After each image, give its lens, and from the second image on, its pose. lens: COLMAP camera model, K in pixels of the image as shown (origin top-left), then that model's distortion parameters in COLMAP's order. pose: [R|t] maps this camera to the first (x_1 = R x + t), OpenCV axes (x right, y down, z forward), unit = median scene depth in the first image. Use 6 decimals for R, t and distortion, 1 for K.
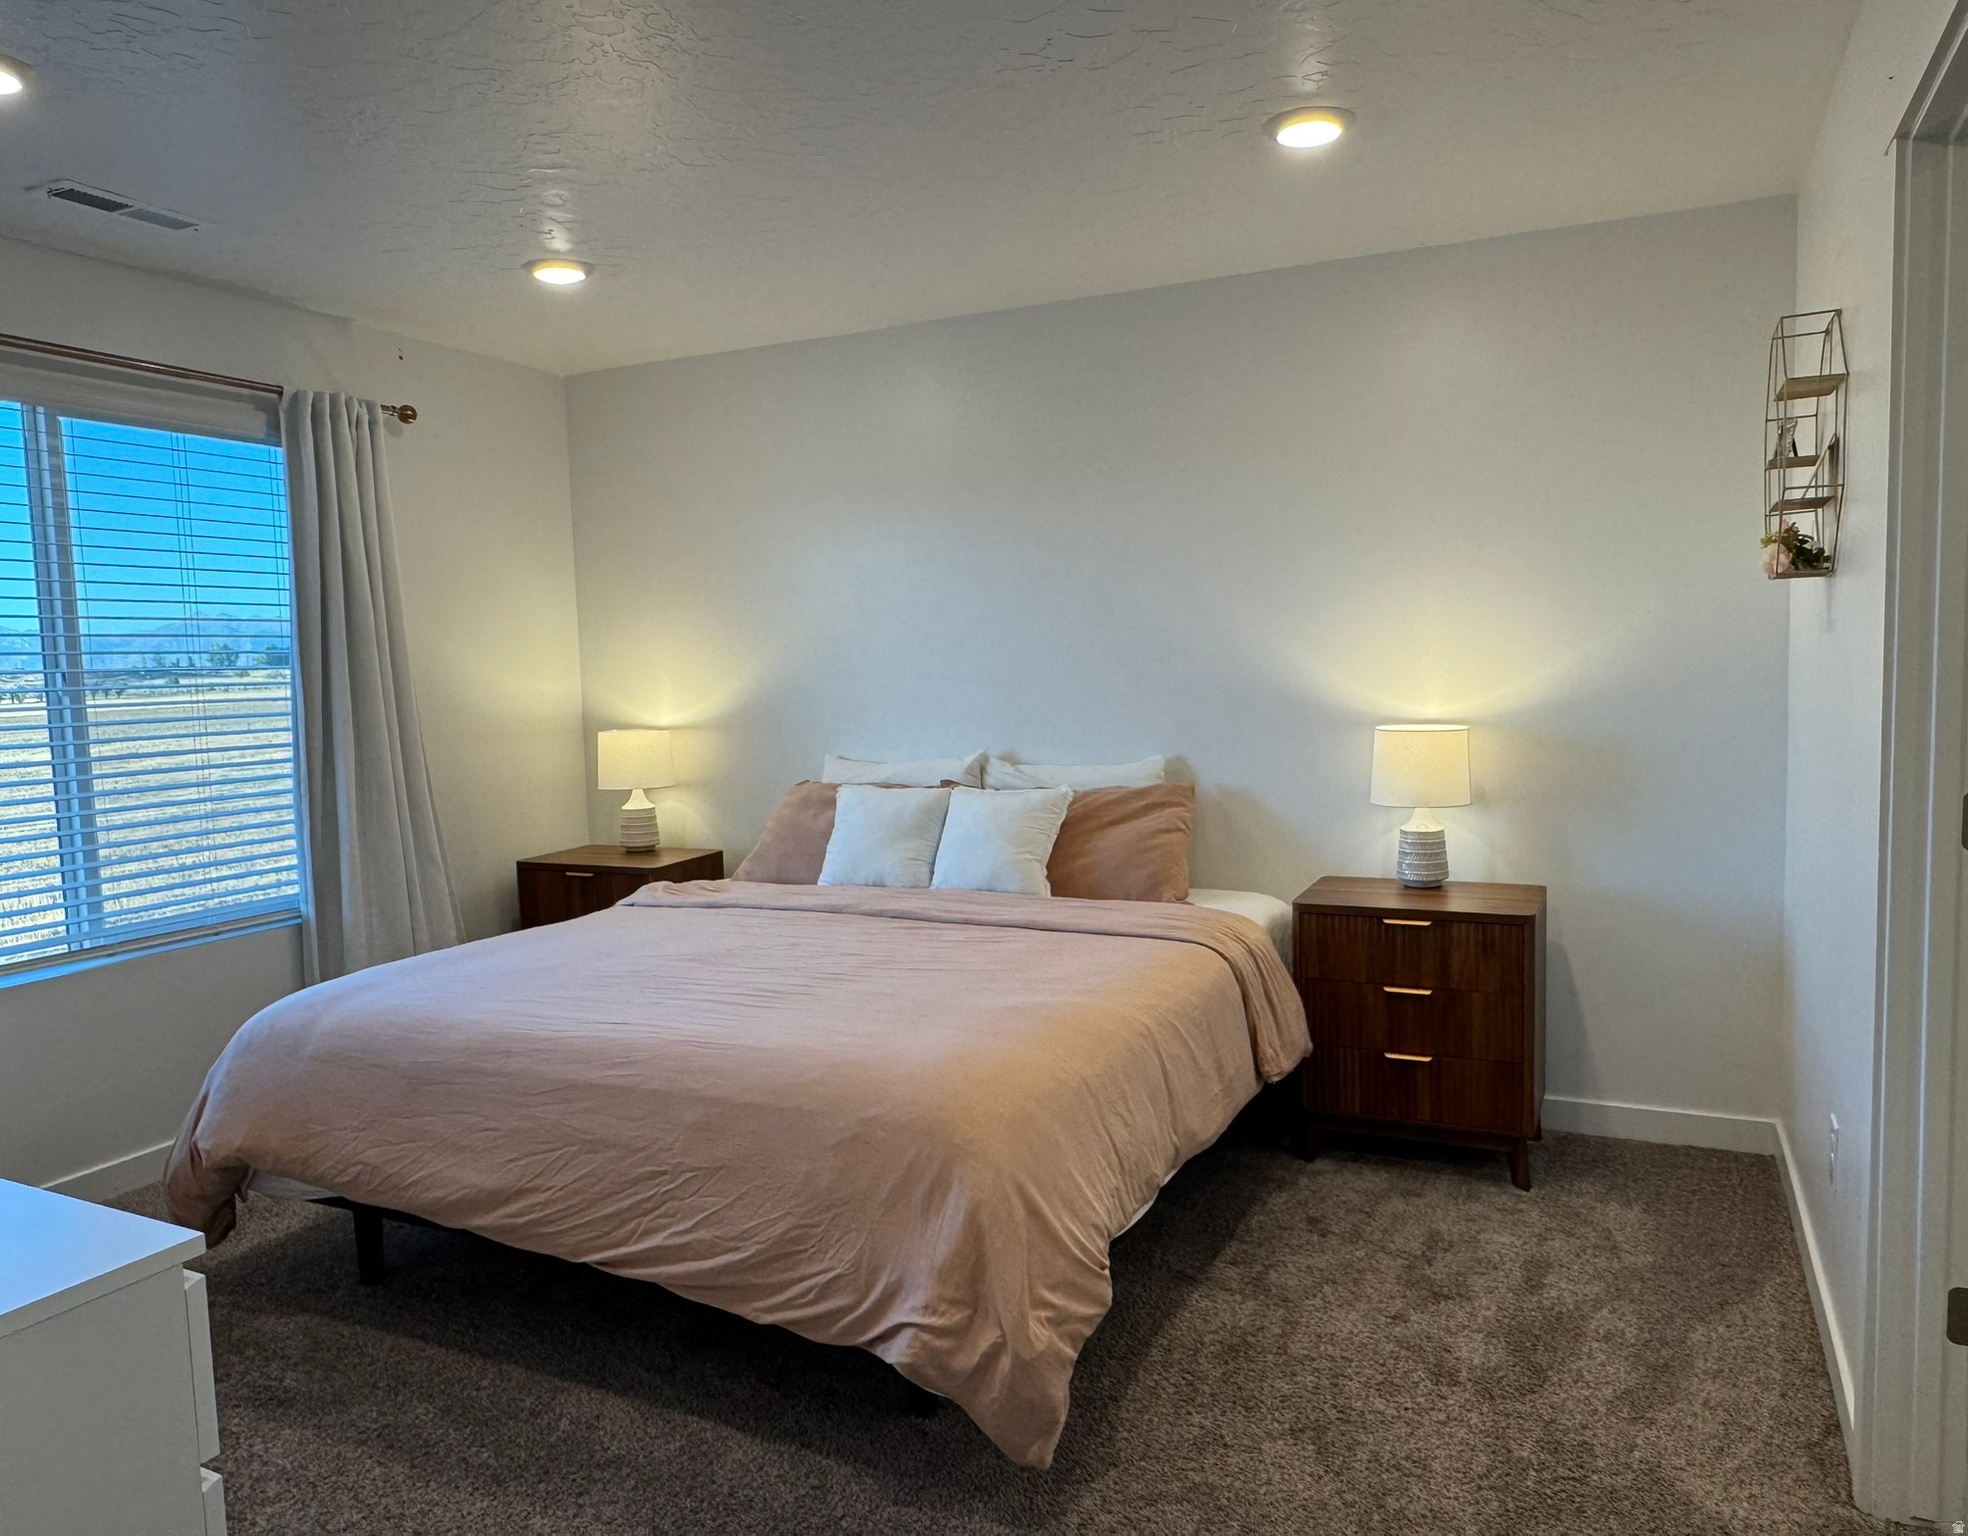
lens RADIAL K [[1298.6, 0, 984.0], [0, 1298.6, 768.0], [0, 0, 1]] dist [0.043972, 0.001042]
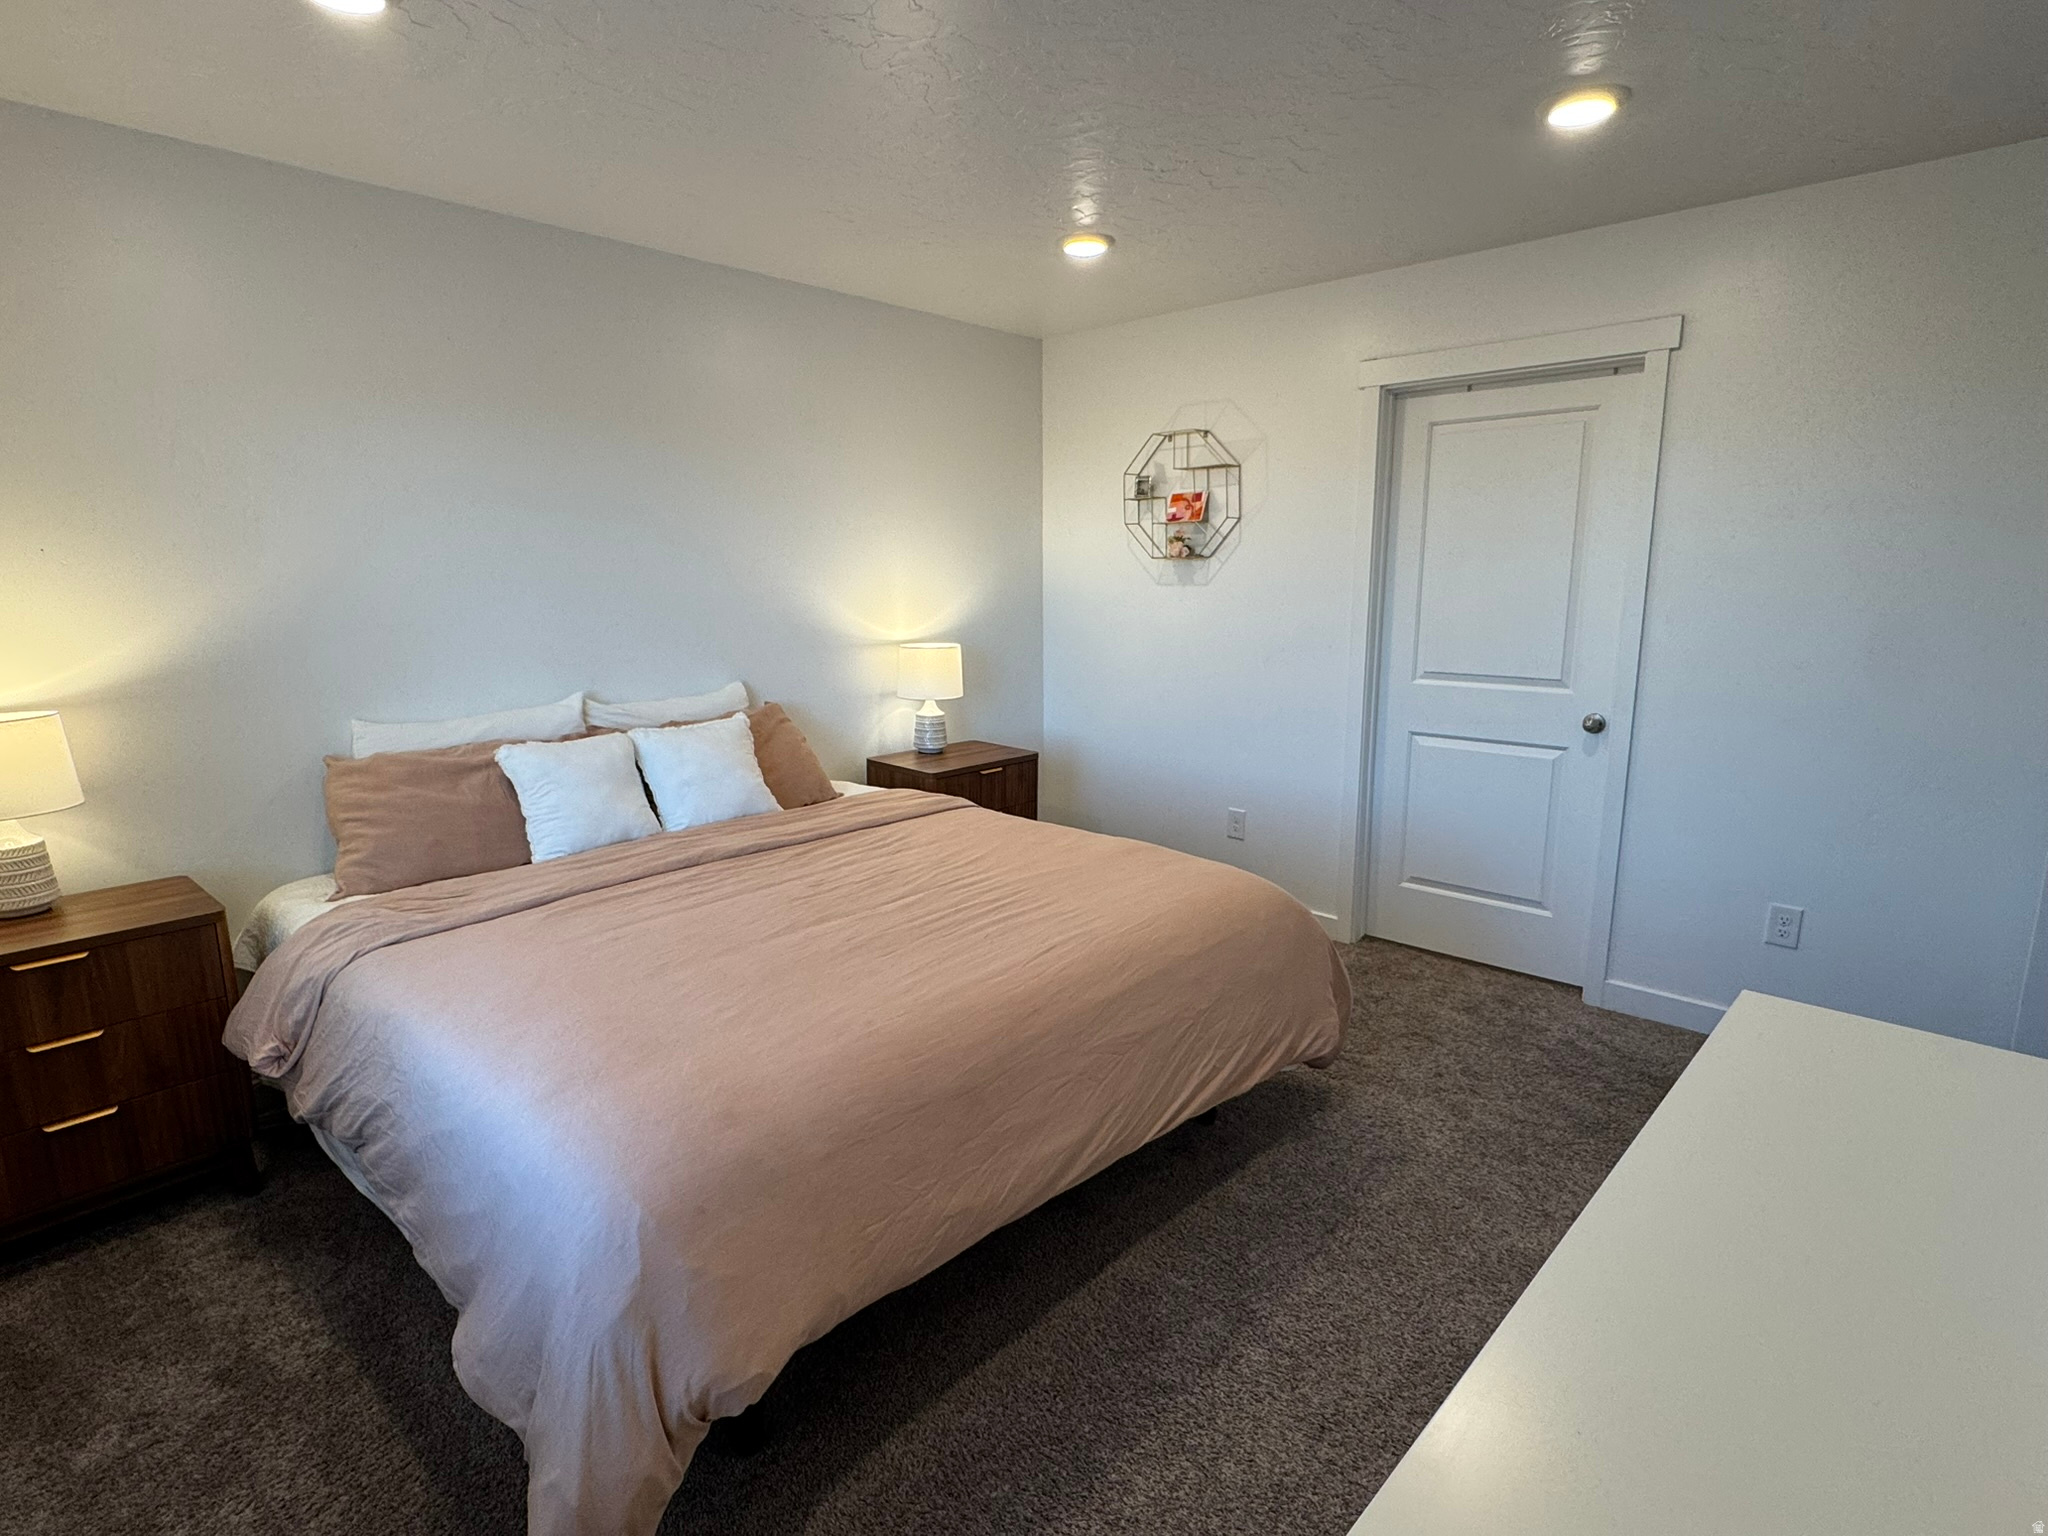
lens RADIAL K [[1043.0, 0, 1024.0], [0, 1043.0, 768.0], [0, 0, 1]] dist [-0.002023, 0.000100]
pose [[0.302006, -0.161779, 0.939479, -0.834246], [0.071541, 0.986562, 0.146889, -0.063299], [-0.950618, 0.022850, 0.309521, 0.590798]]
